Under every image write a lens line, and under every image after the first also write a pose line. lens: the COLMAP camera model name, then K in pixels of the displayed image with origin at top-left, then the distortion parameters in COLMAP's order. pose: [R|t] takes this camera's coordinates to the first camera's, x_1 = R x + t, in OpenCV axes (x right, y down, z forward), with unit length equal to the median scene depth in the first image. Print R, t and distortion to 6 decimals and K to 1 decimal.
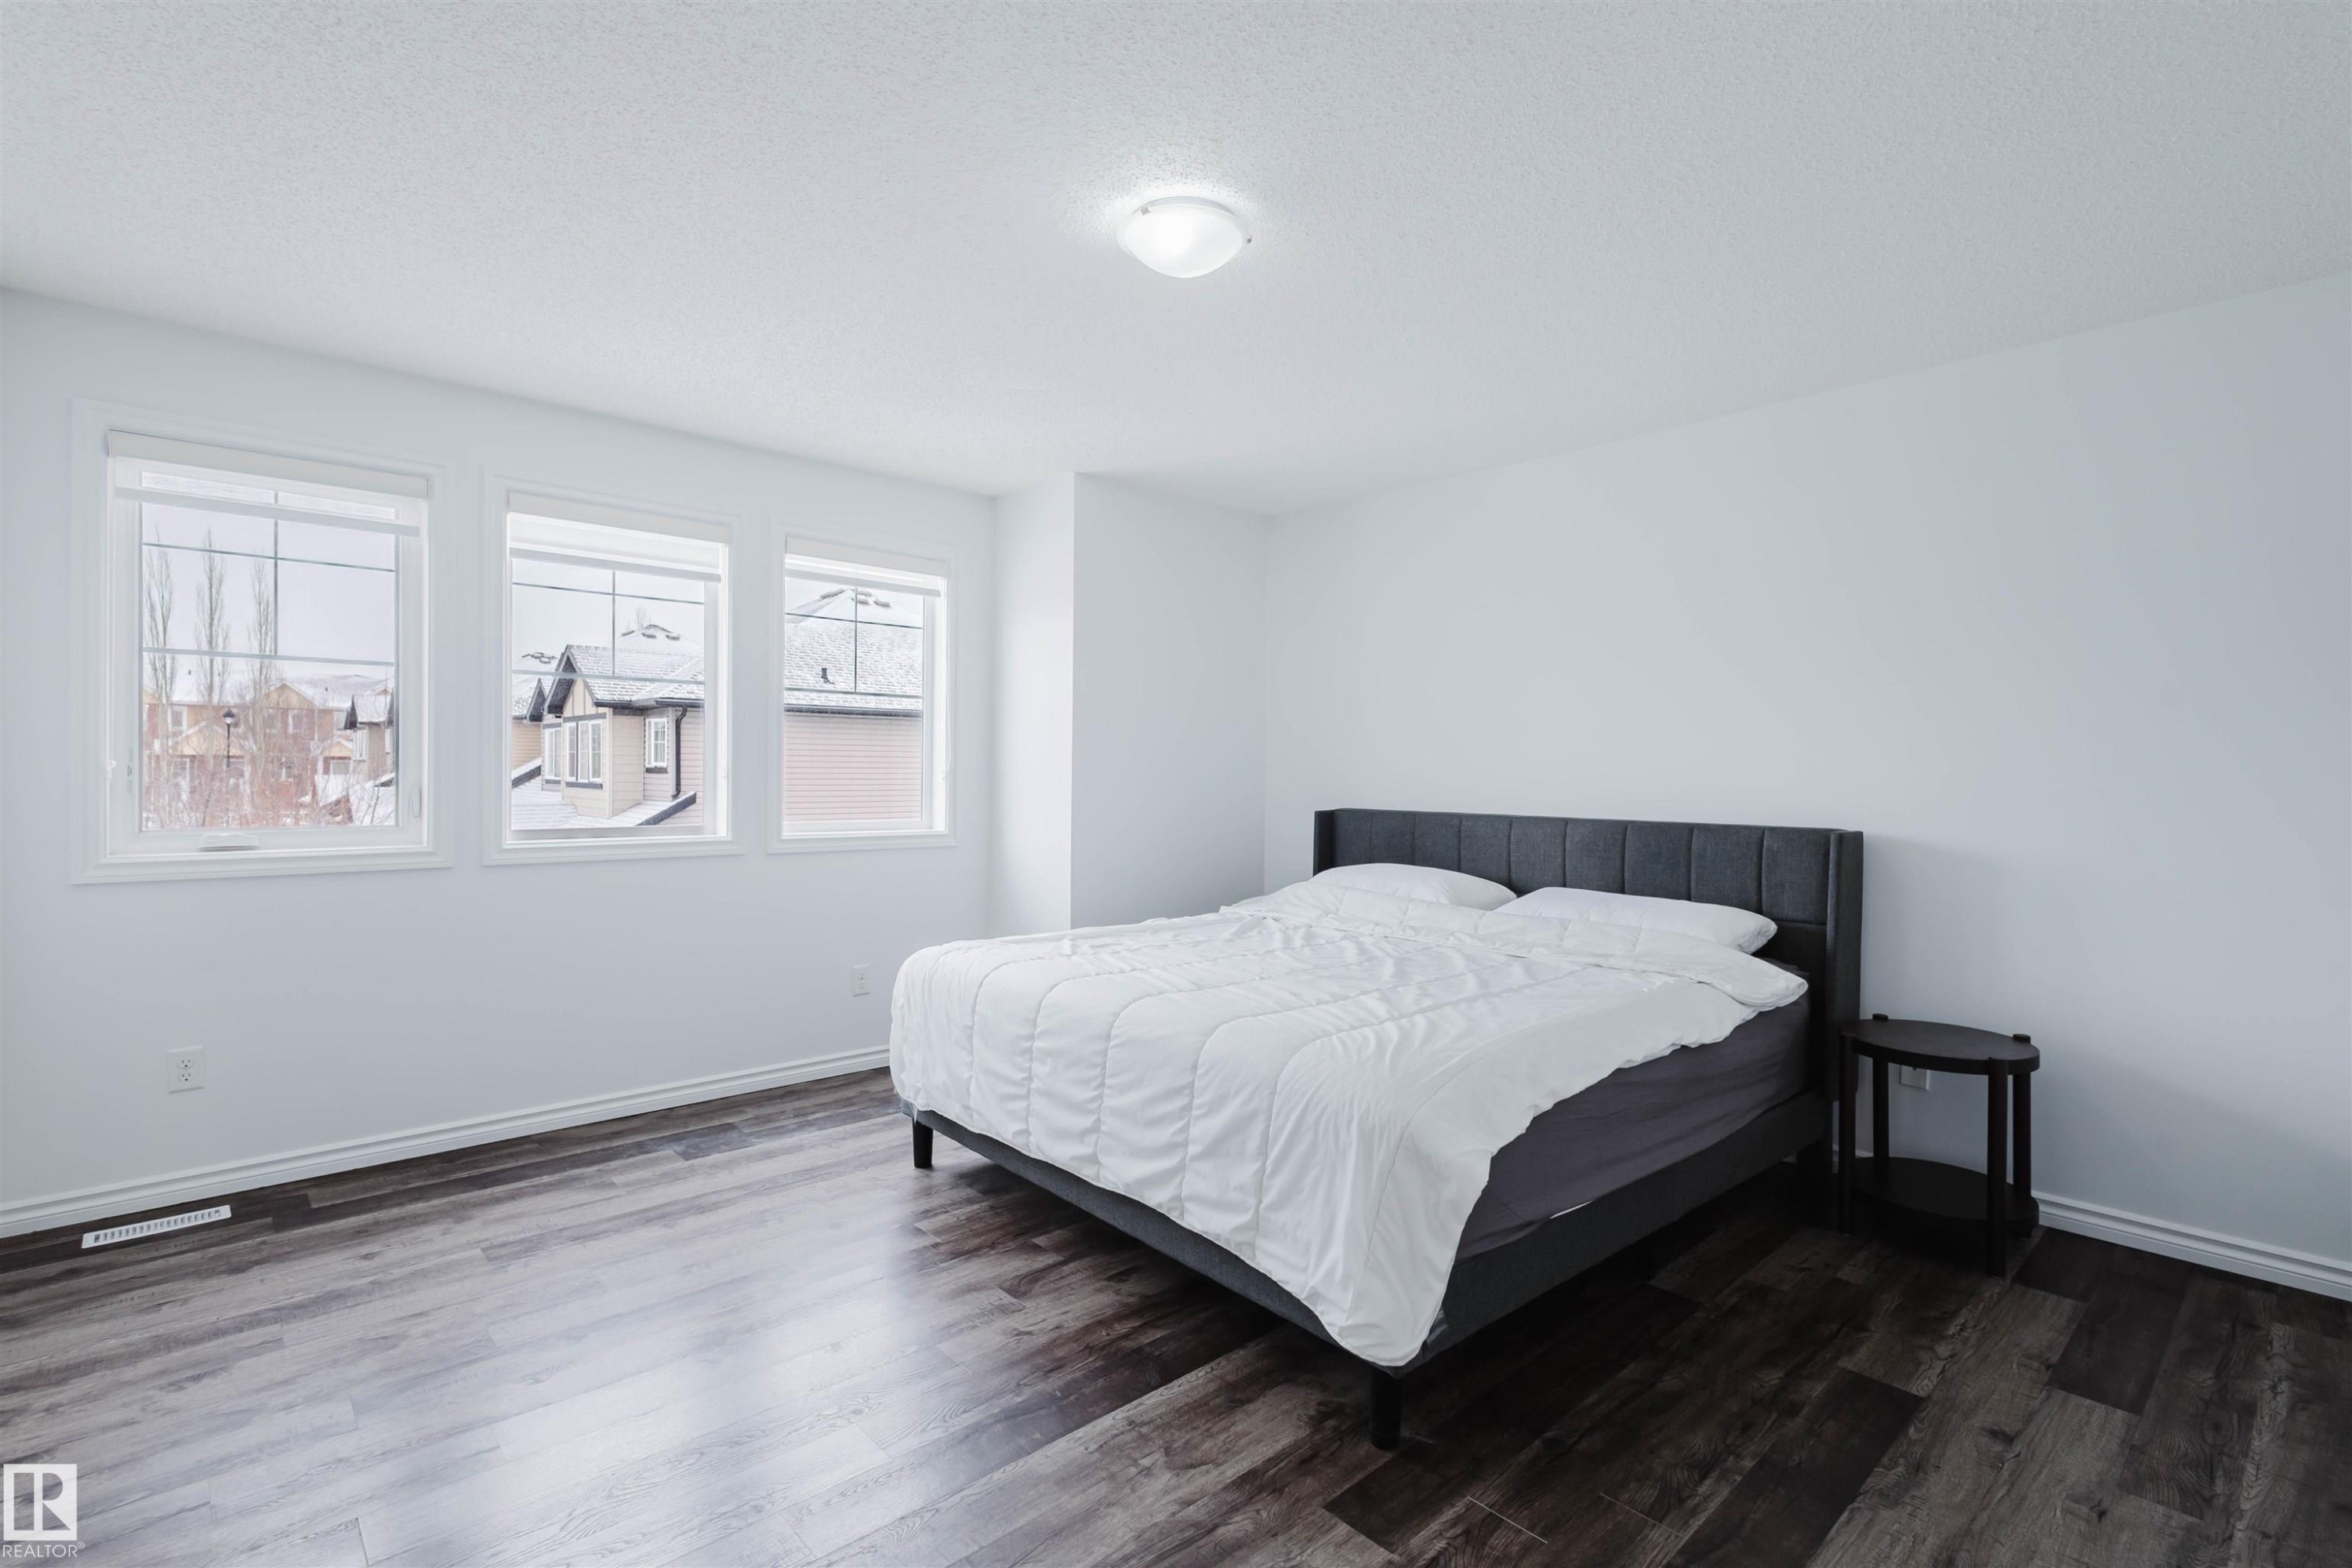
lens RADIAL K [[1078.9, 0, 1185.5], [0, 1078.9, 782.6], [0, 0, 1]] dist [0.013708, -0.003293]
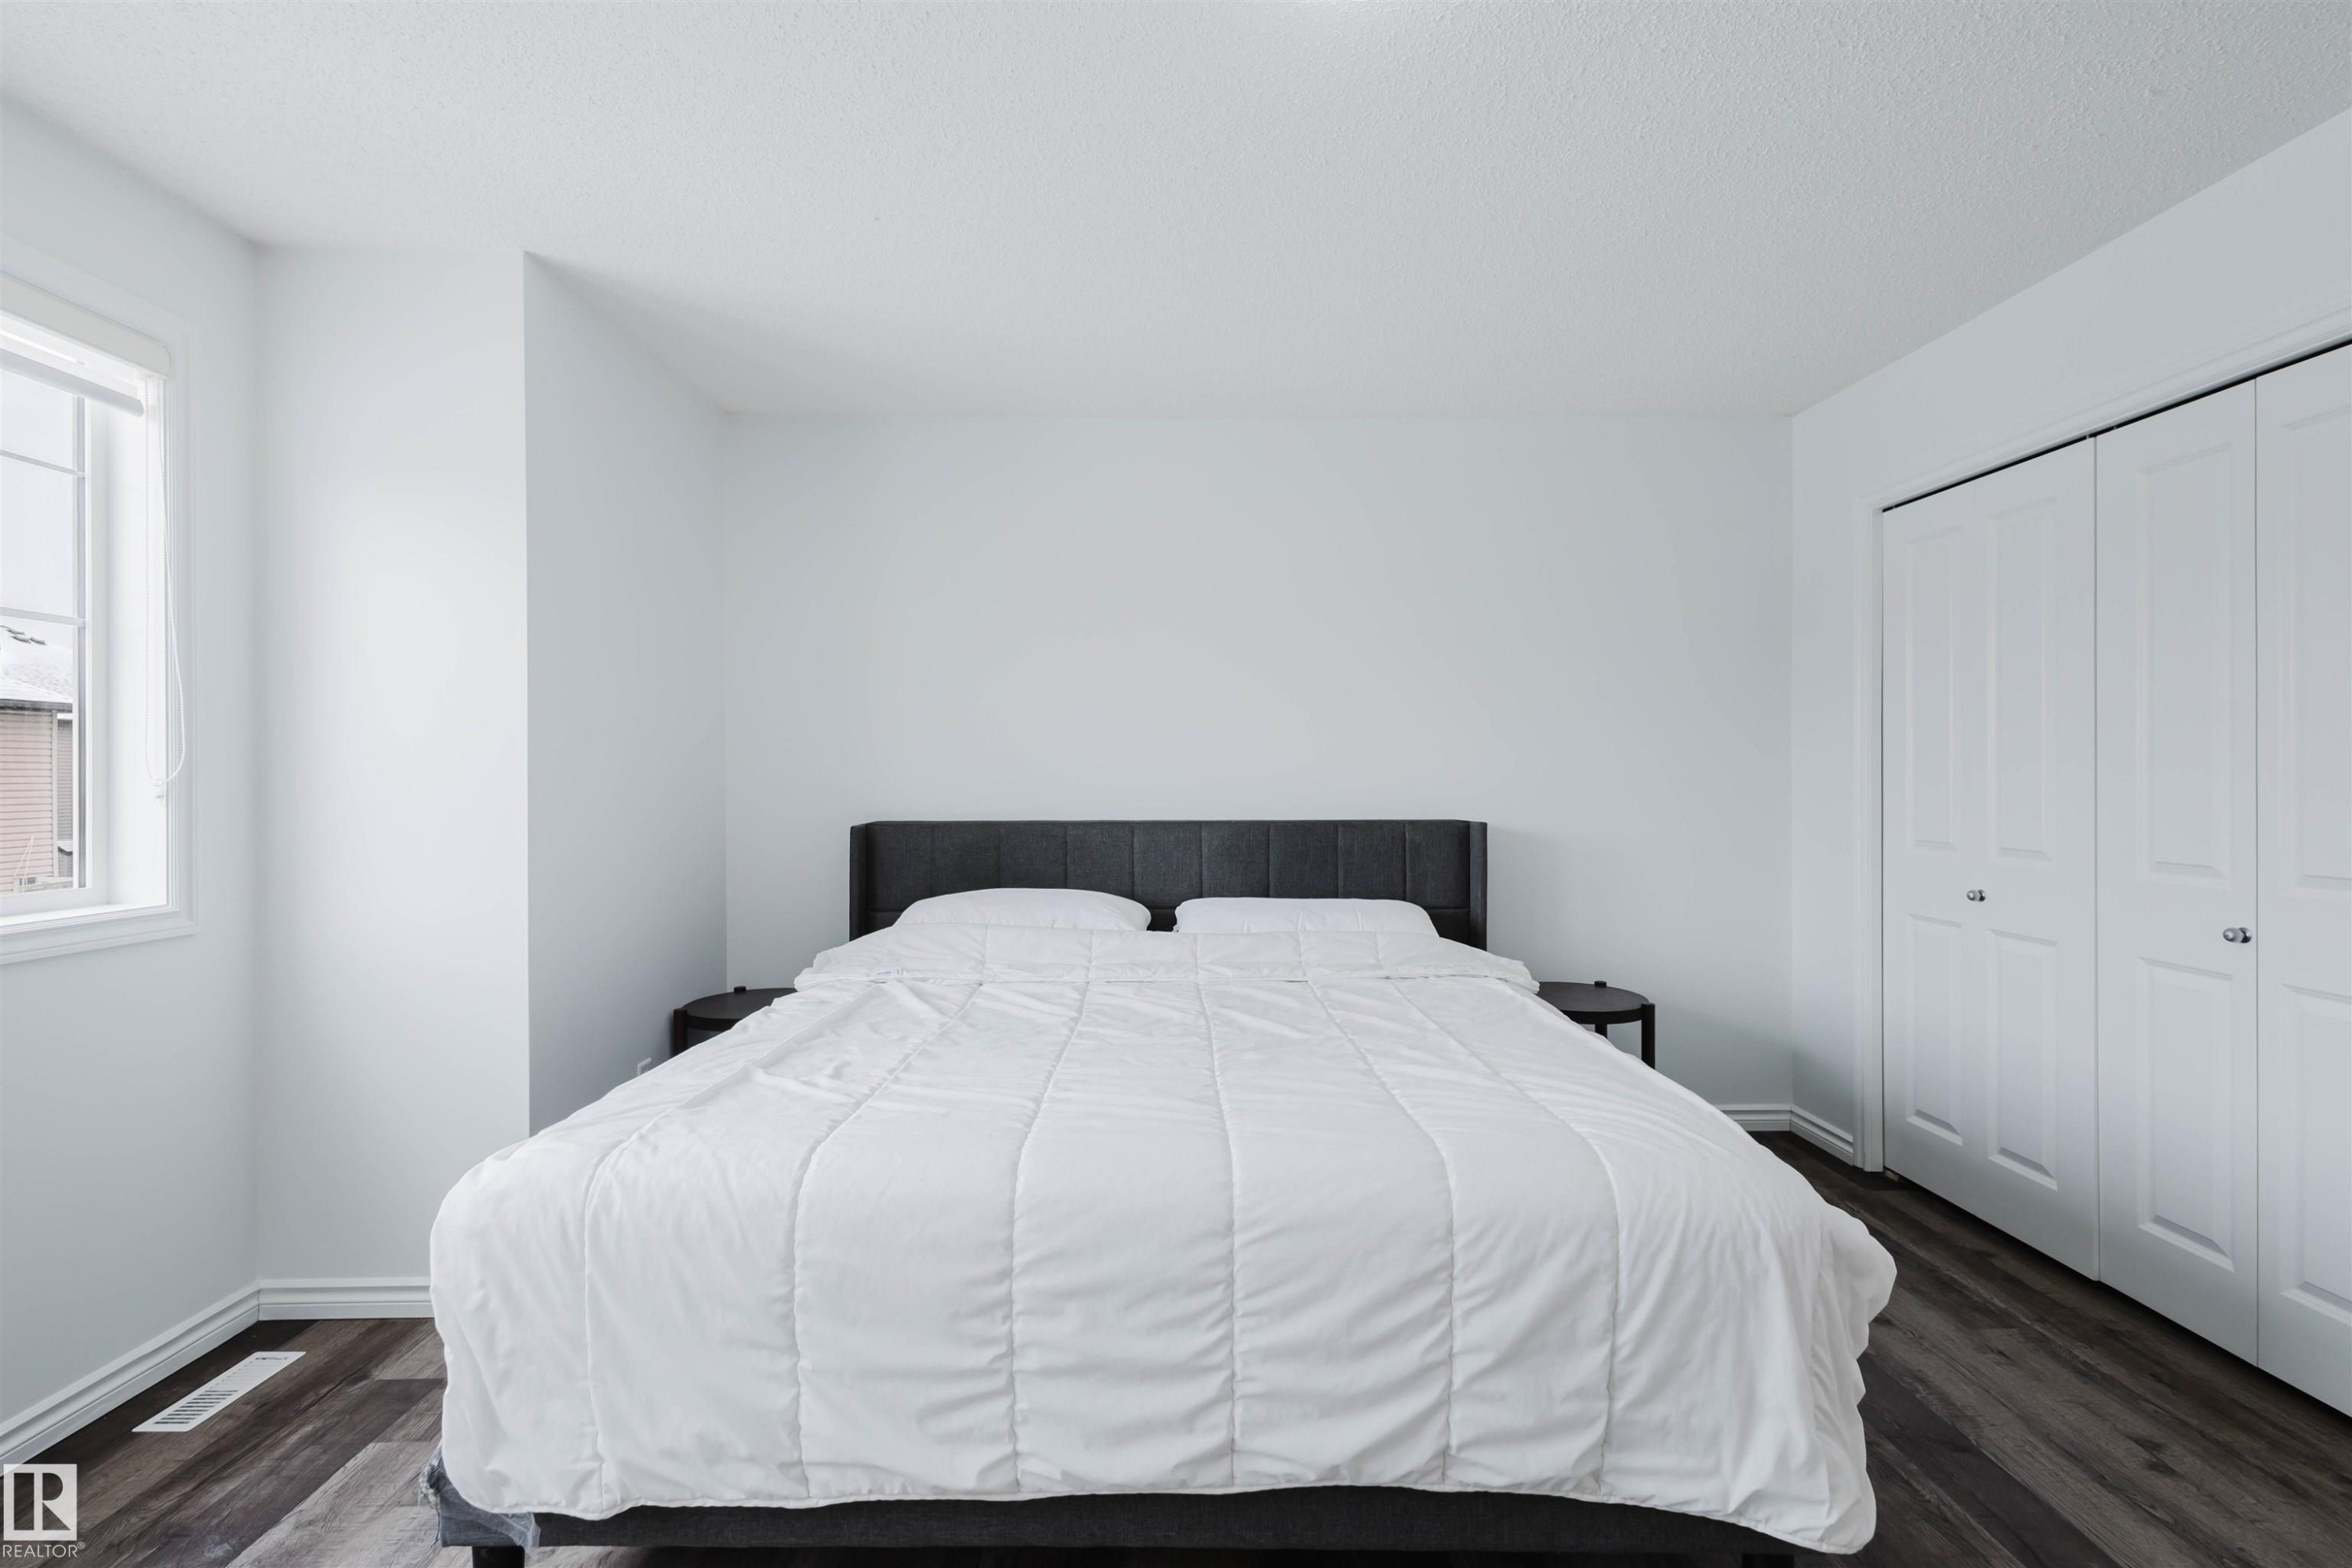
lens RADIAL K [[1078.9, 0, 1169.8], [0, 1078.9, 781.2], [0, 0, 1]] dist [0.013708, -0.003293]
pose [[0.664917, -0.015903, 0.746748, -0.508634], [0.016124, 0.999846, 0.006936, -0.010510], [-0.746743, 0.007428, 0.665071, 0.613584]]
